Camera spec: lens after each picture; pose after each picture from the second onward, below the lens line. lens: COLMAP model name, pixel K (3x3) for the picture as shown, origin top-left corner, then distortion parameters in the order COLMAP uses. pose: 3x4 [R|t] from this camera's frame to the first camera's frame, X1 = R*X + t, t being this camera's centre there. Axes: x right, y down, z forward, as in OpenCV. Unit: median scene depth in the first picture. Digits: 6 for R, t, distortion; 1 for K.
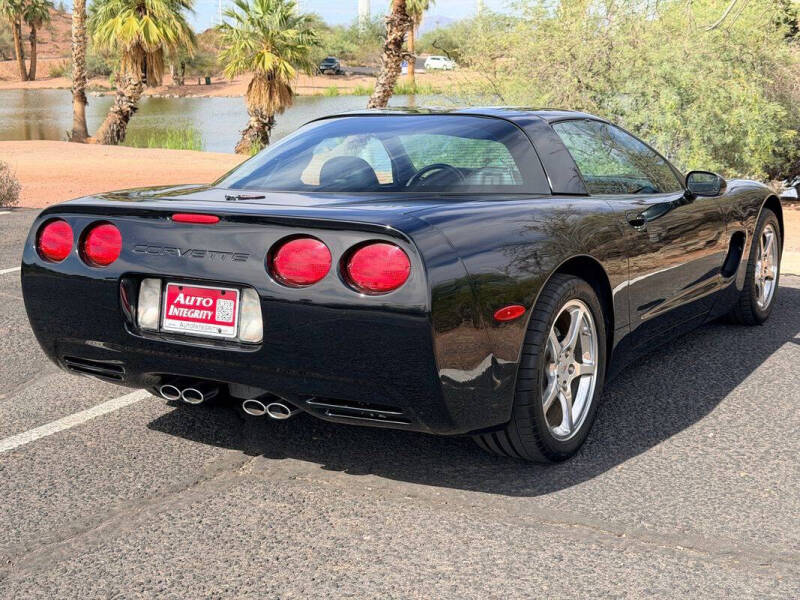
lens RADIAL K [[1125.8, 0, 402.1], [0, 1125.8, 297.5], [0, 0, 1]] dist [0.109714, 0.000000]
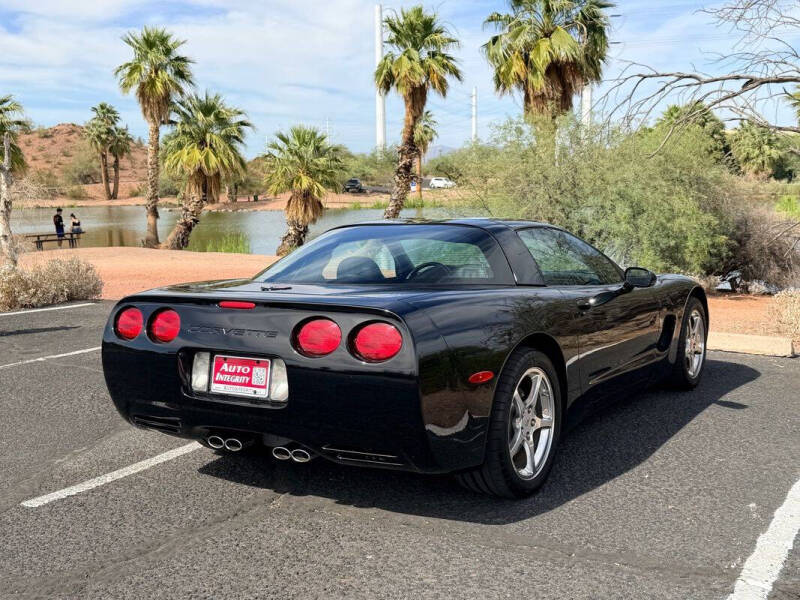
lens RADIAL K [[927.2, 0, 401.9], [0, 927.2, 296.5], [0, 0, 1]] dist [0.109442, 0.000000]
pose [[0.999906, -0.004623, -0.012937, 0.017709], [0.003541, 0.996593, -0.082403, 0.008136], [0.013274, 0.082350, 0.996515, -0.053701]]
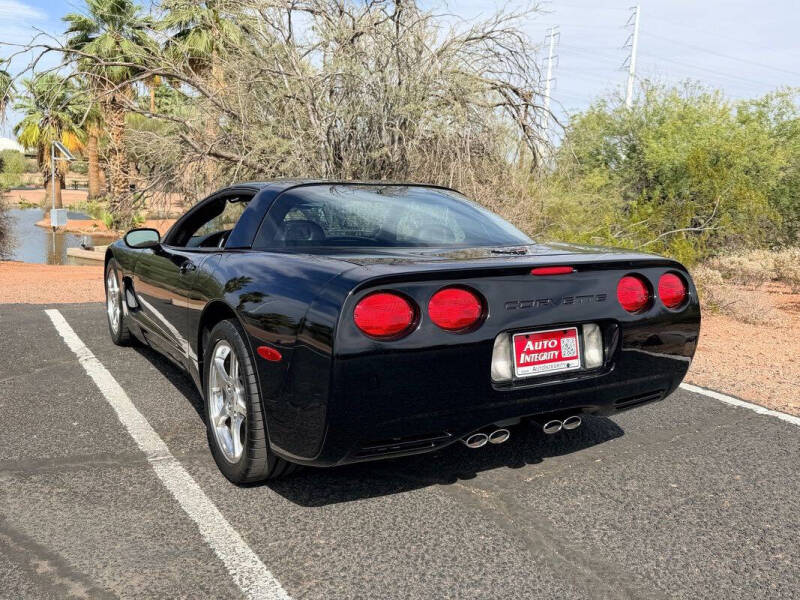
lens RADIAL K [[713.8, 0, 398.1], [0, 713.8, 297.1], [0, 0, 1]] dist [0.098634, -0.087586]
pose [[0.475239, -0.115502, 0.872243, -0.803478], [0.136896, 0.988980, 0.056373, -0.095990], [-0.869142, 0.092616, 0.485813, 0.722776]]
